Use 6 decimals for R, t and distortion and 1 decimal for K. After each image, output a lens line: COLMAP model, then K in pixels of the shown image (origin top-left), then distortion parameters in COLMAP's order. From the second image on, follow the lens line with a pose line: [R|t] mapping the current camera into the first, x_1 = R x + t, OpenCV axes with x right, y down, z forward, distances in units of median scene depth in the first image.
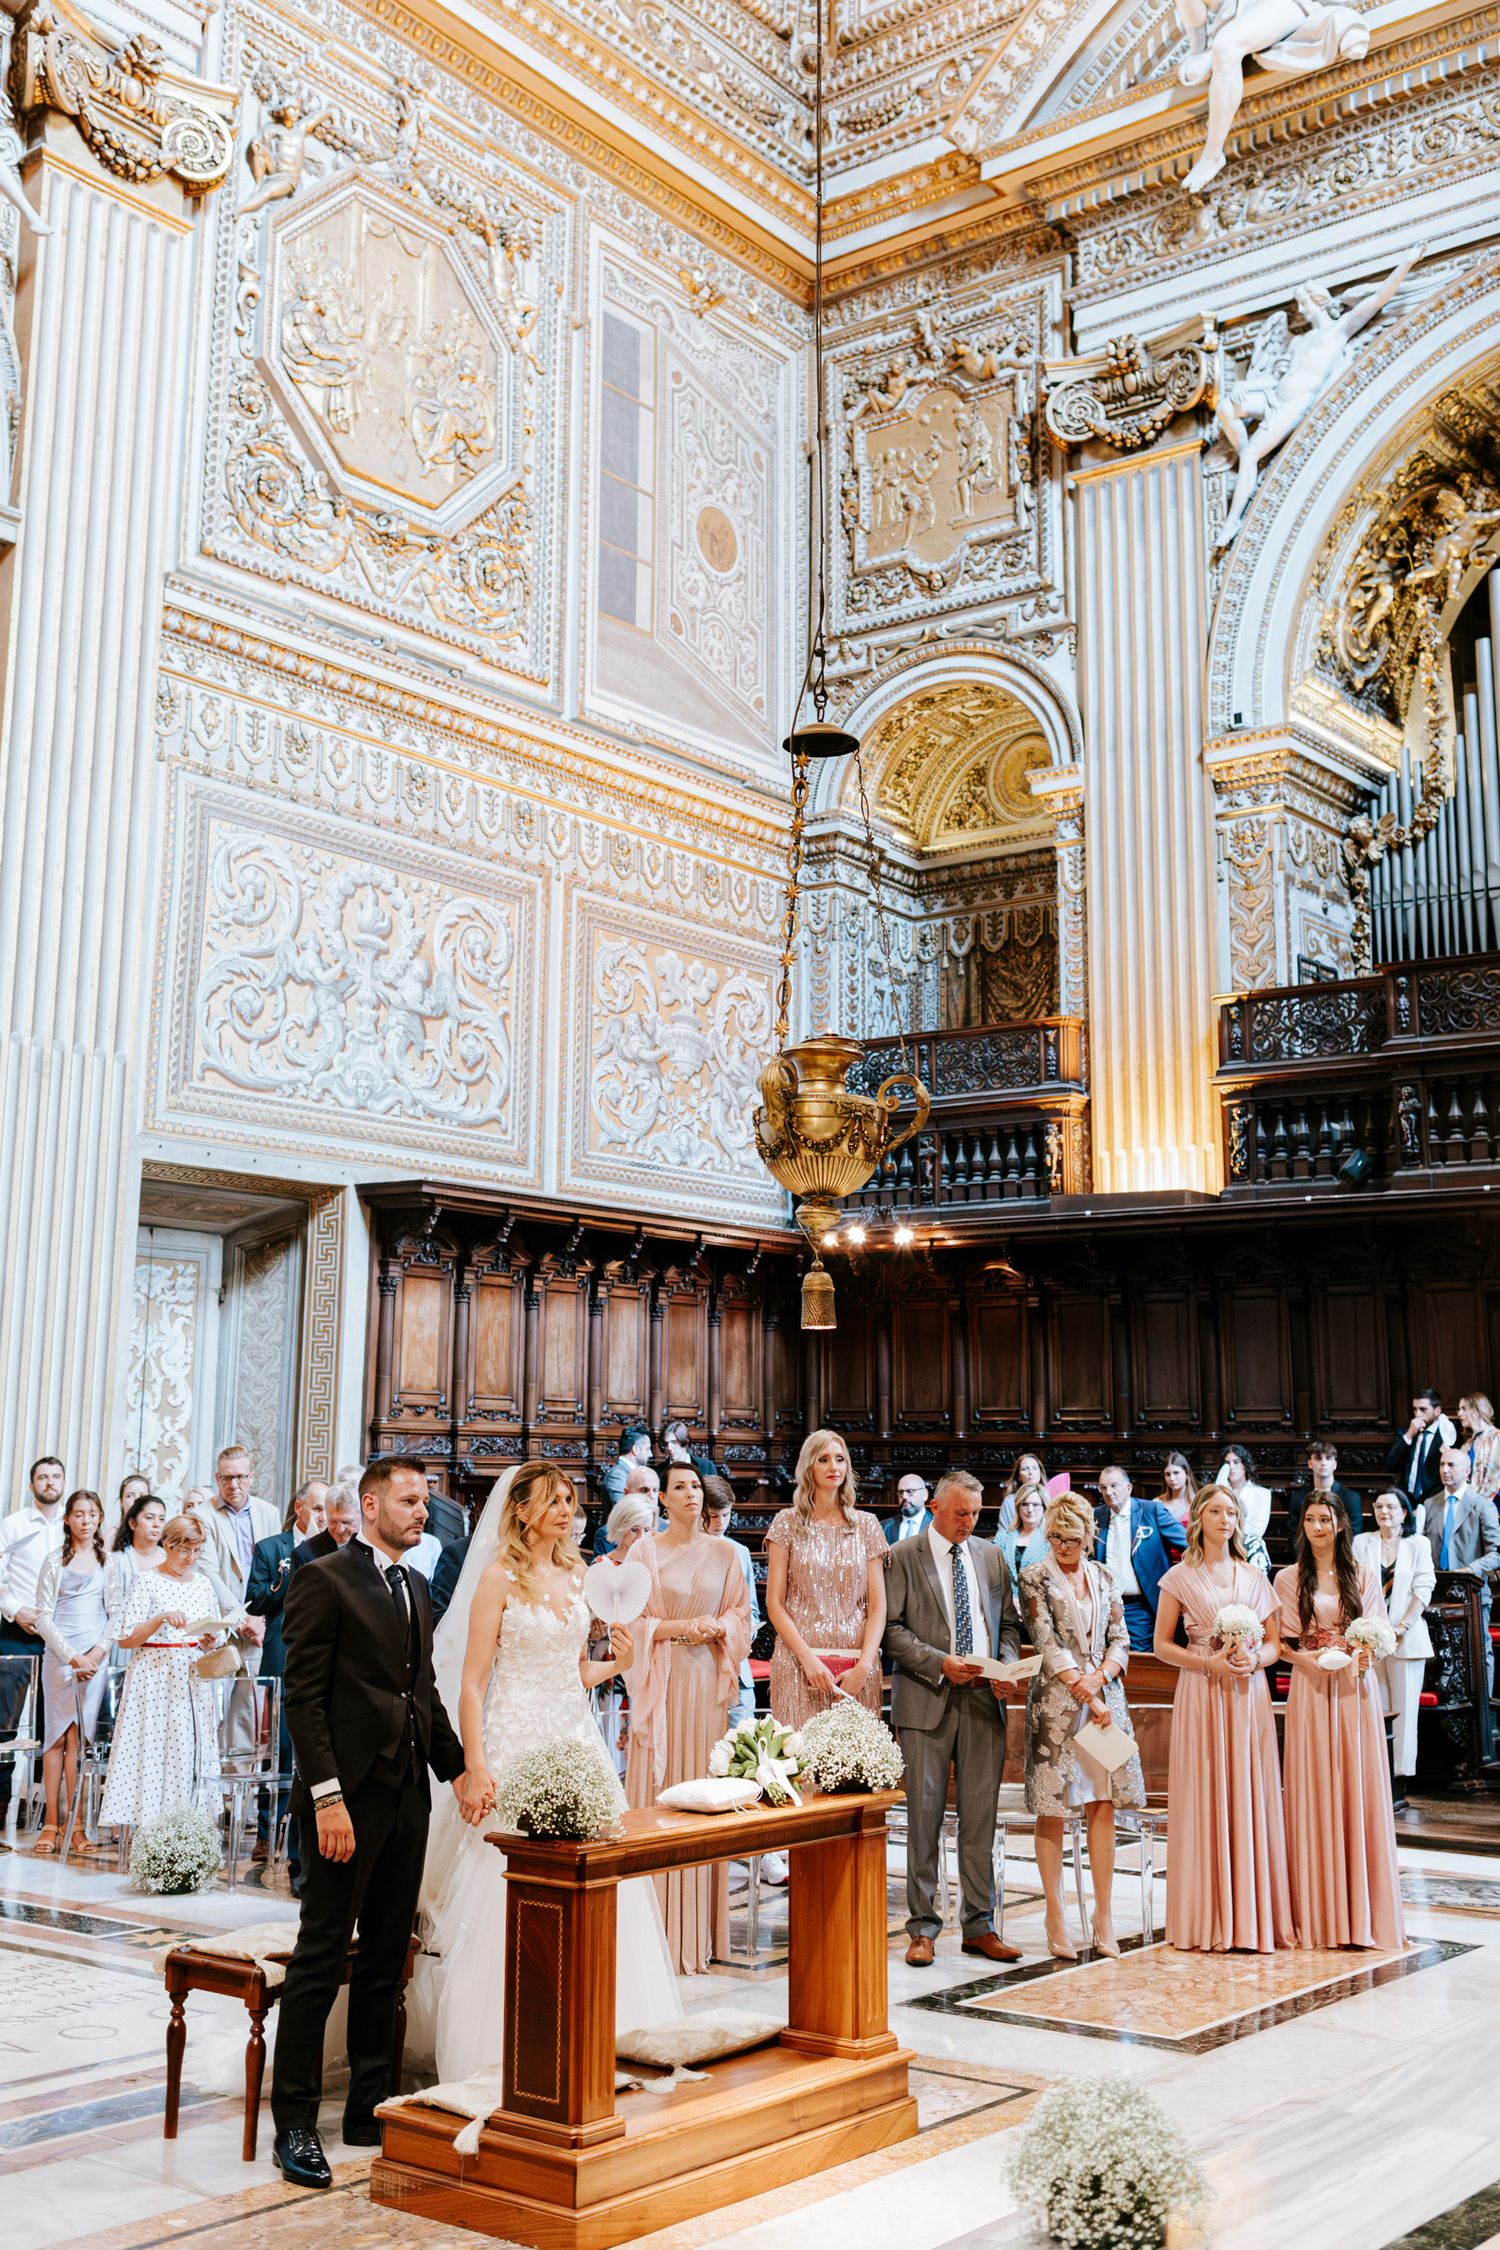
lens RADIAL K [[2316.9, 0, 690.3], [0, 2316.9, 1024.8], [0, 0, 1]] dist [0.020205, -0.030267]
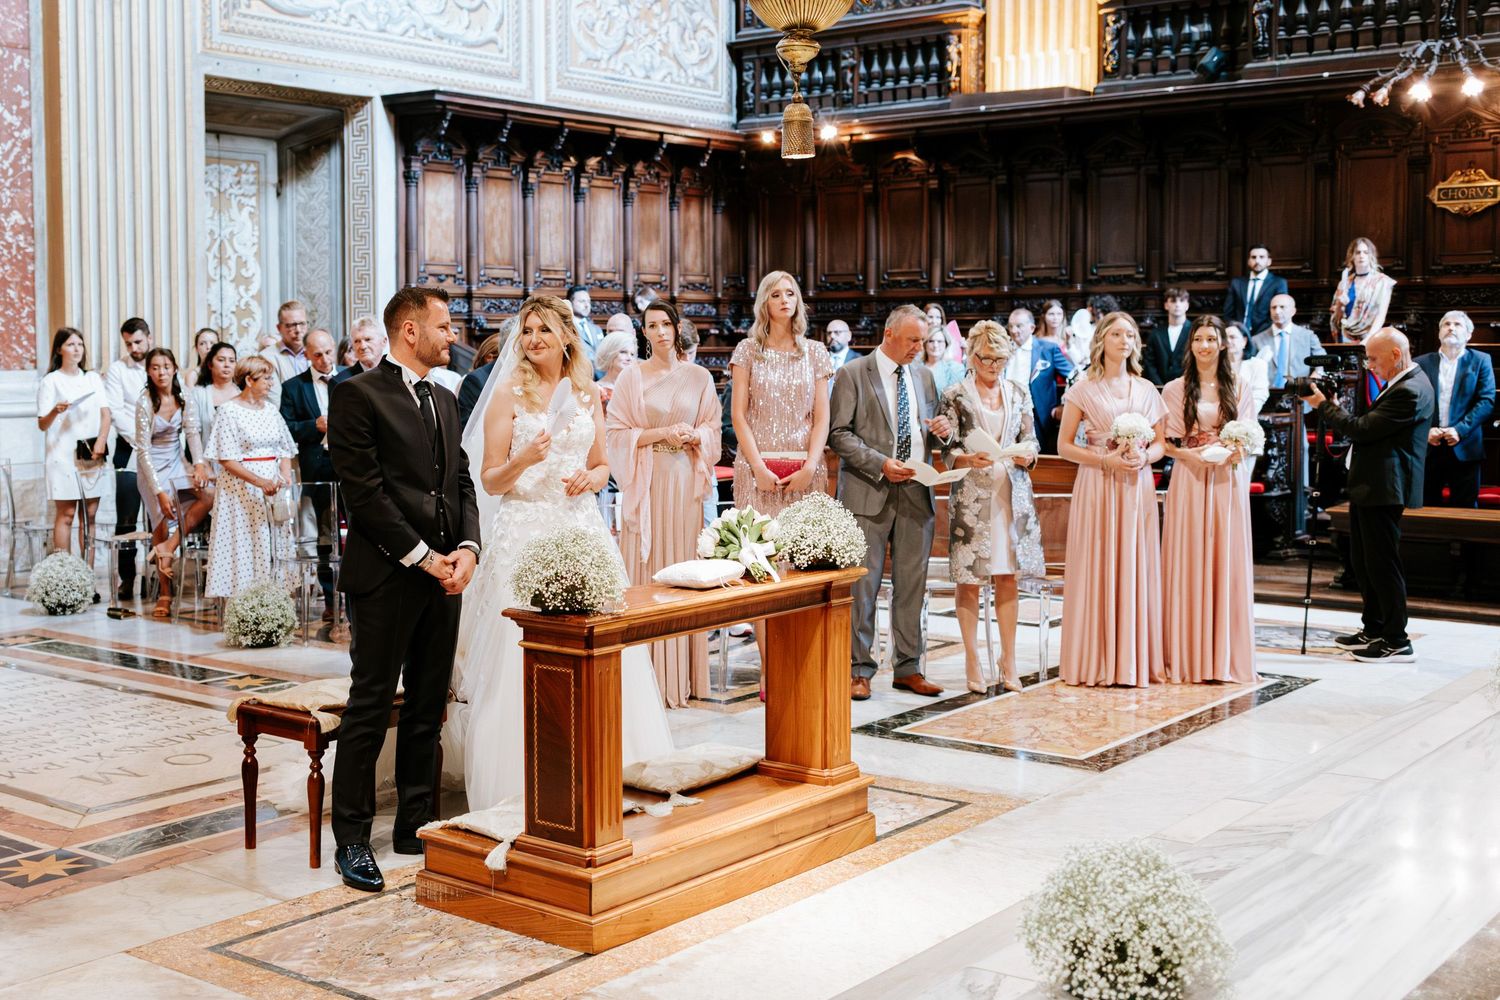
lens RADIAL K [[1665.7, 0, 565.0], [0, 1665.7, 463.7], [0, 0, 1]] dist [0.017286, -0.028022]
pose [[0.998773, -0.013511, -0.047647, -0.008722], [0.025378, 0.965788, 0.258089, 0.033739], [0.042530, -0.258982, 0.964945, 0.111829]]
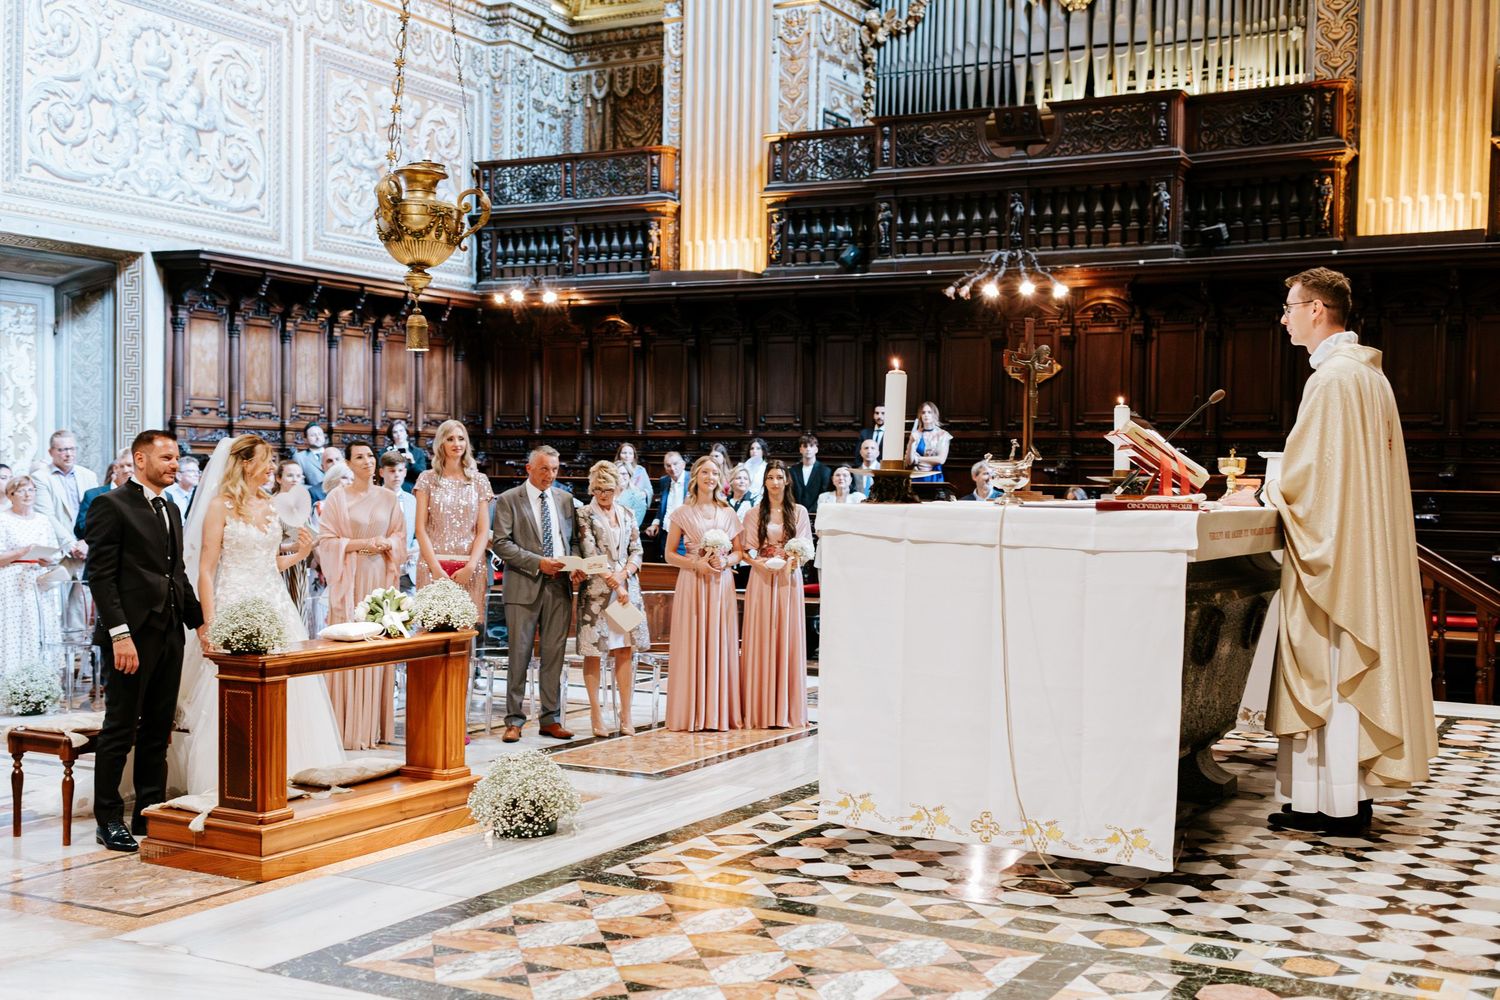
lens RADIAL K [[1689.9, 0, 750.0], [0, 1689.9, 547.9], [0, 0, 1]] dist [0.023291, -0.035657]
pose [[0.985920, -0.005078, 0.167143, 0.043127], [-0.034170, 0.972331, 0.231094, -0.006597], [-0.163692, -0.233552, 0.958467, -0.090790]]
